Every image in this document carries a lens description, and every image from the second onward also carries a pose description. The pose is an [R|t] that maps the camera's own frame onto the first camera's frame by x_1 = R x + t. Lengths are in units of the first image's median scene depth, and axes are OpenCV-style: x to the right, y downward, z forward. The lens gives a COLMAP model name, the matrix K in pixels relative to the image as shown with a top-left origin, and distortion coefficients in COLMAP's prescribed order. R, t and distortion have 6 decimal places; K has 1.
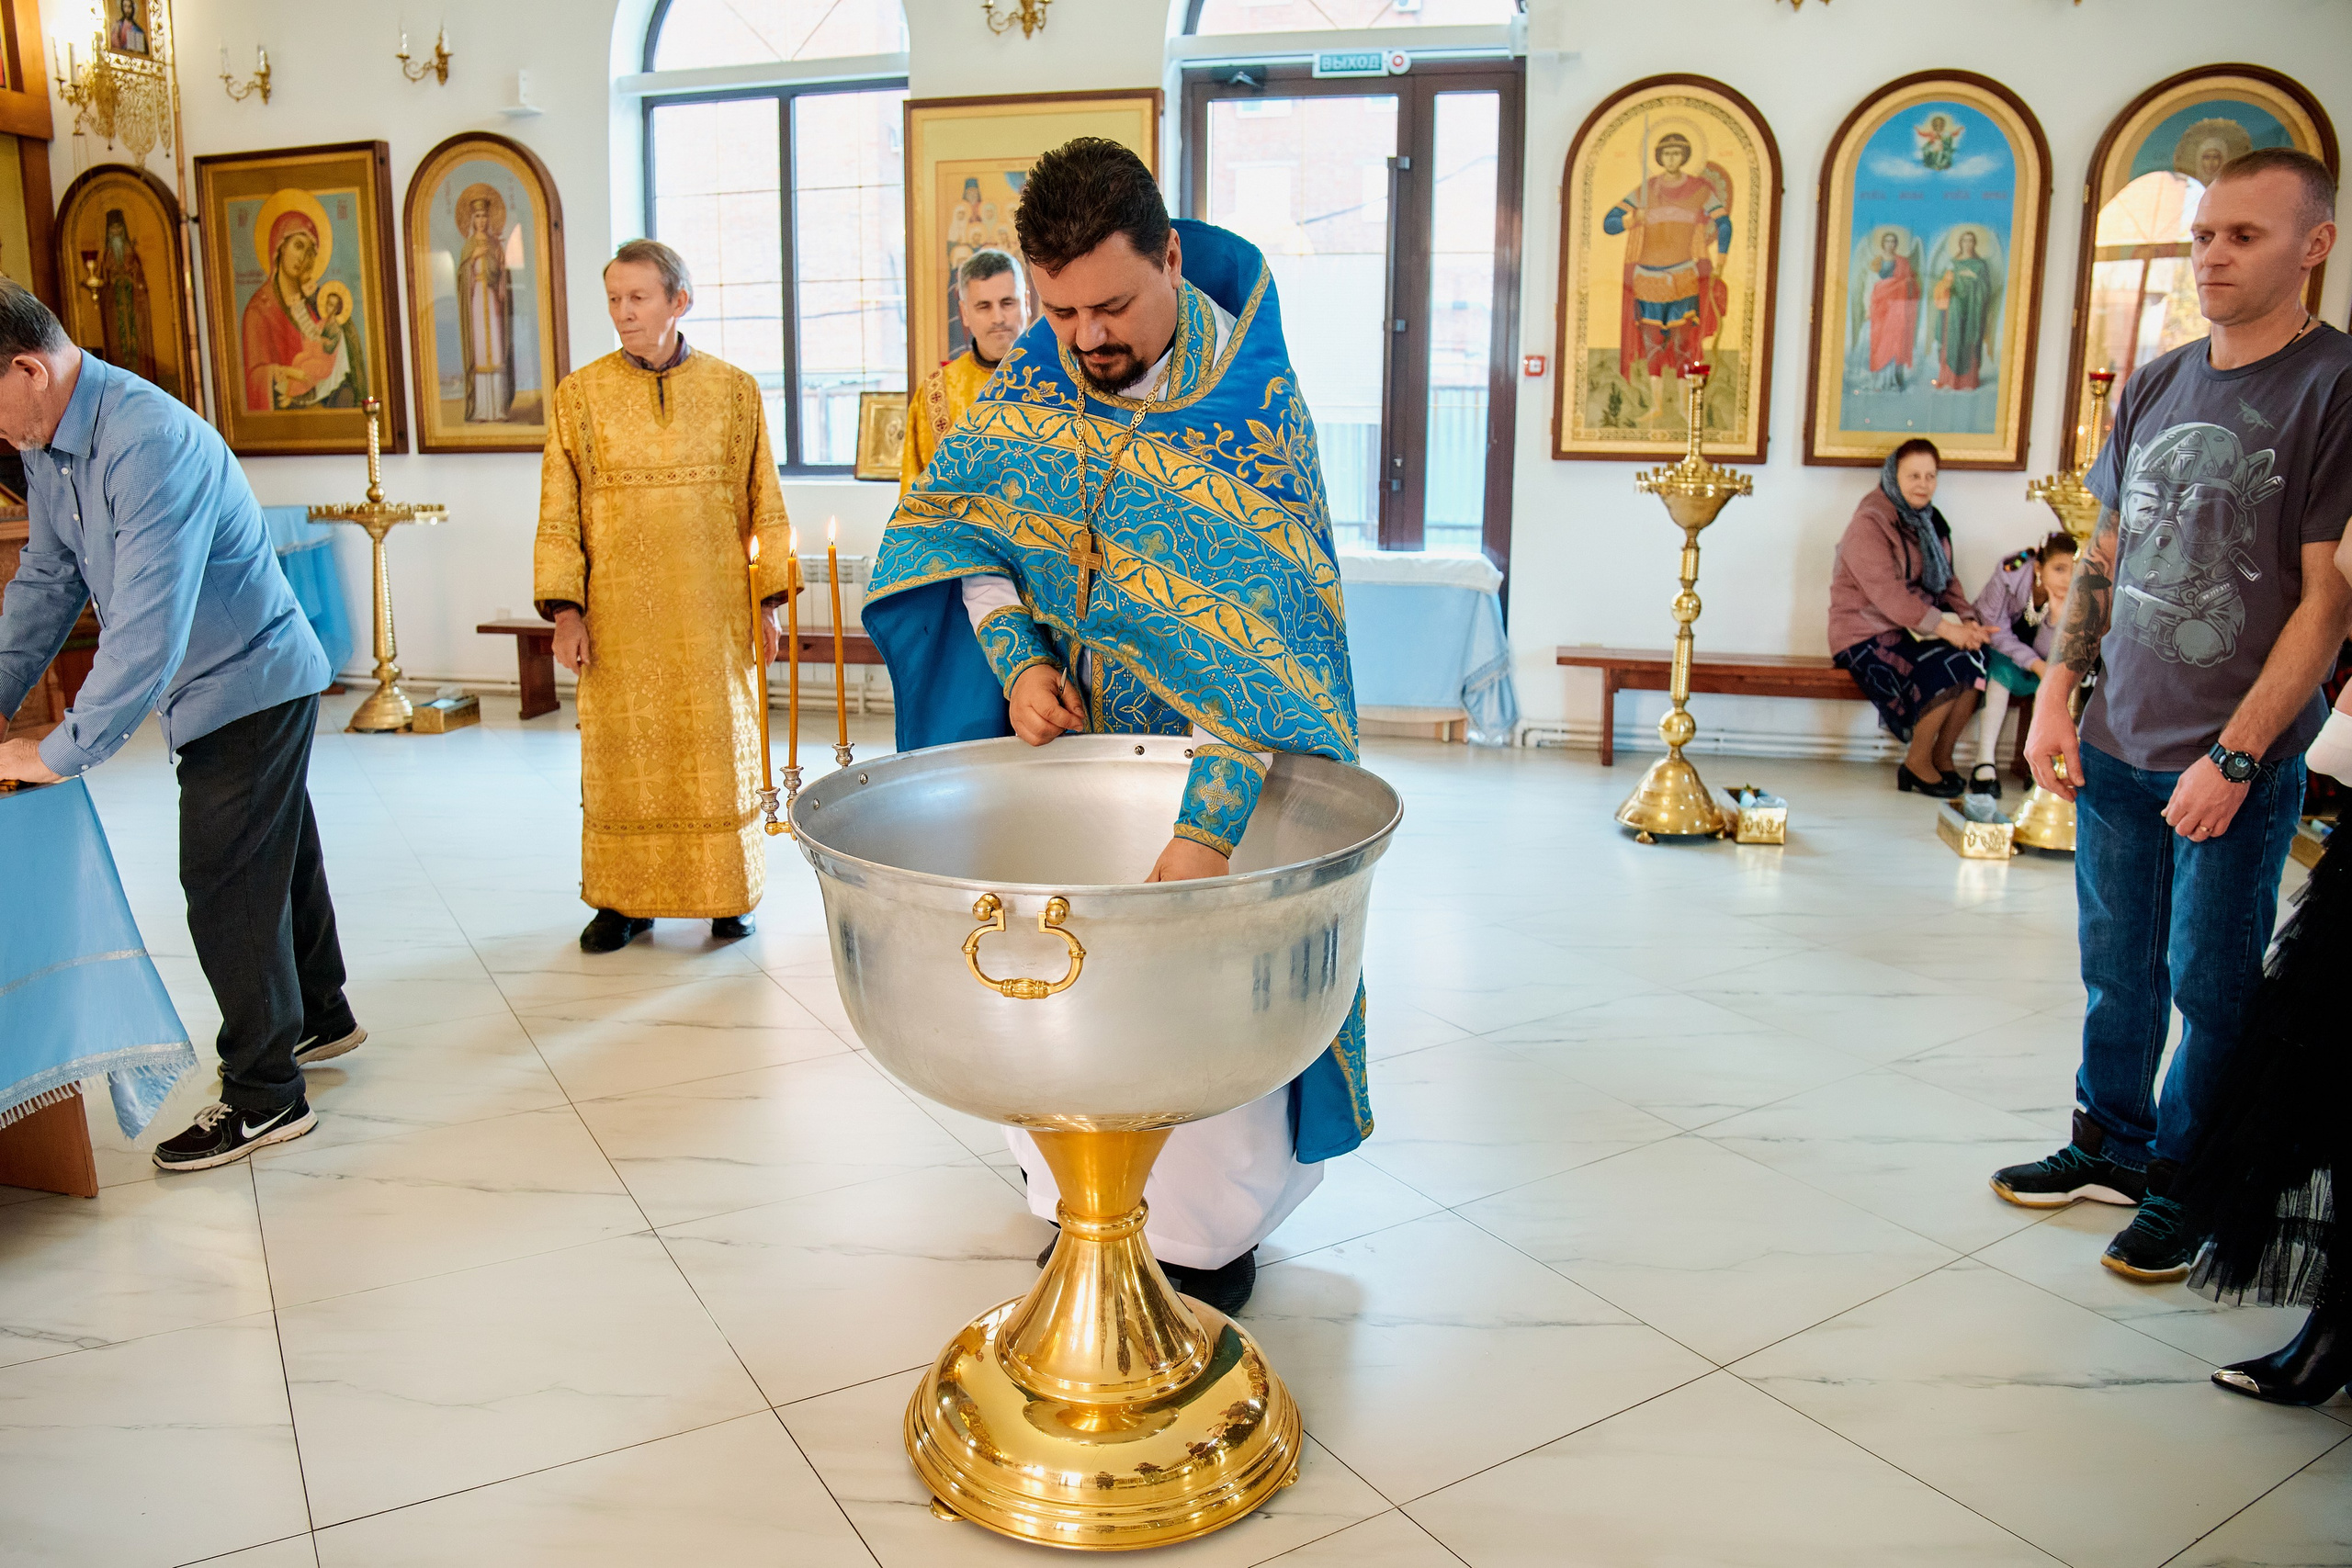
lens RADIAL K [[1627.2, 0, 1176.0], [0, 1627.2, 784.0], [0, 0, 1]] dist [-0.138560, 0.067064]
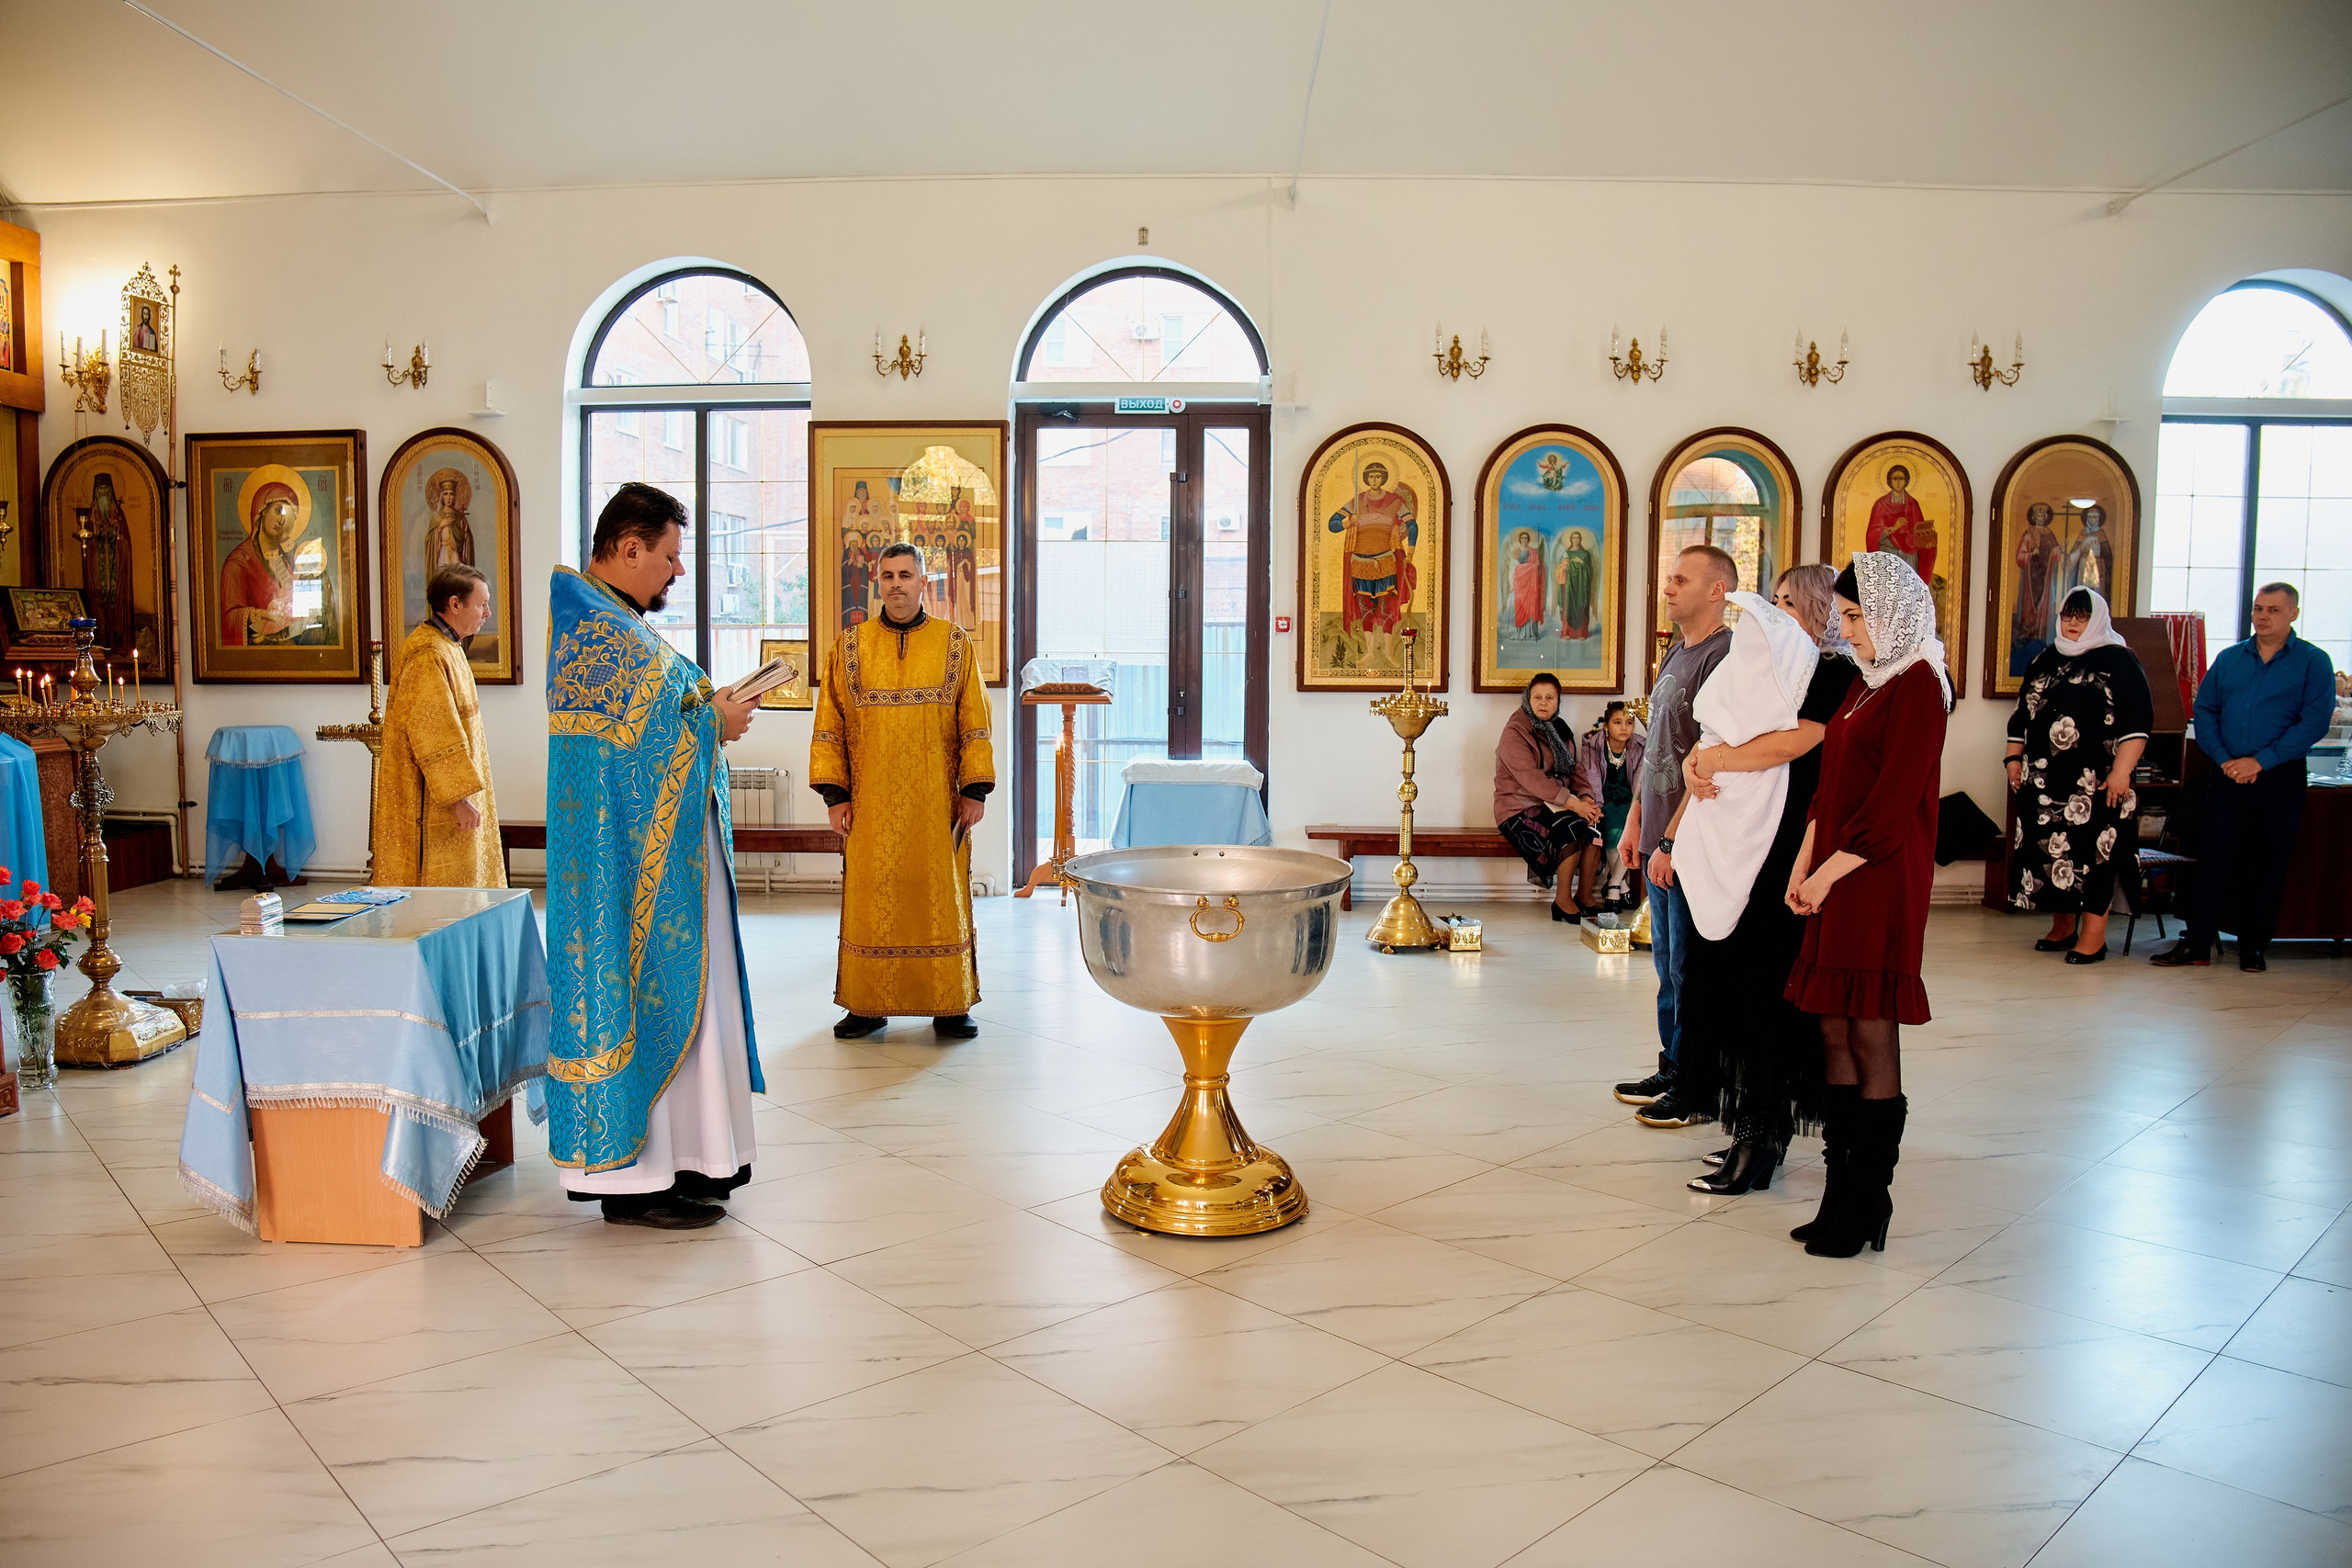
lens RADIAL K [[1627.2, 0, 1176.0], [0, 1627.2, 784.0], [0, 0, 1]] dist [-0.138560, 0.067064]
pose [[0.977512, -0.013177, 0.210470, -0.165105], [0.042085, 0.990159, -0.133471, 0.059800], [-0.206640, 0.139327, 0.968446, -0.324677]]
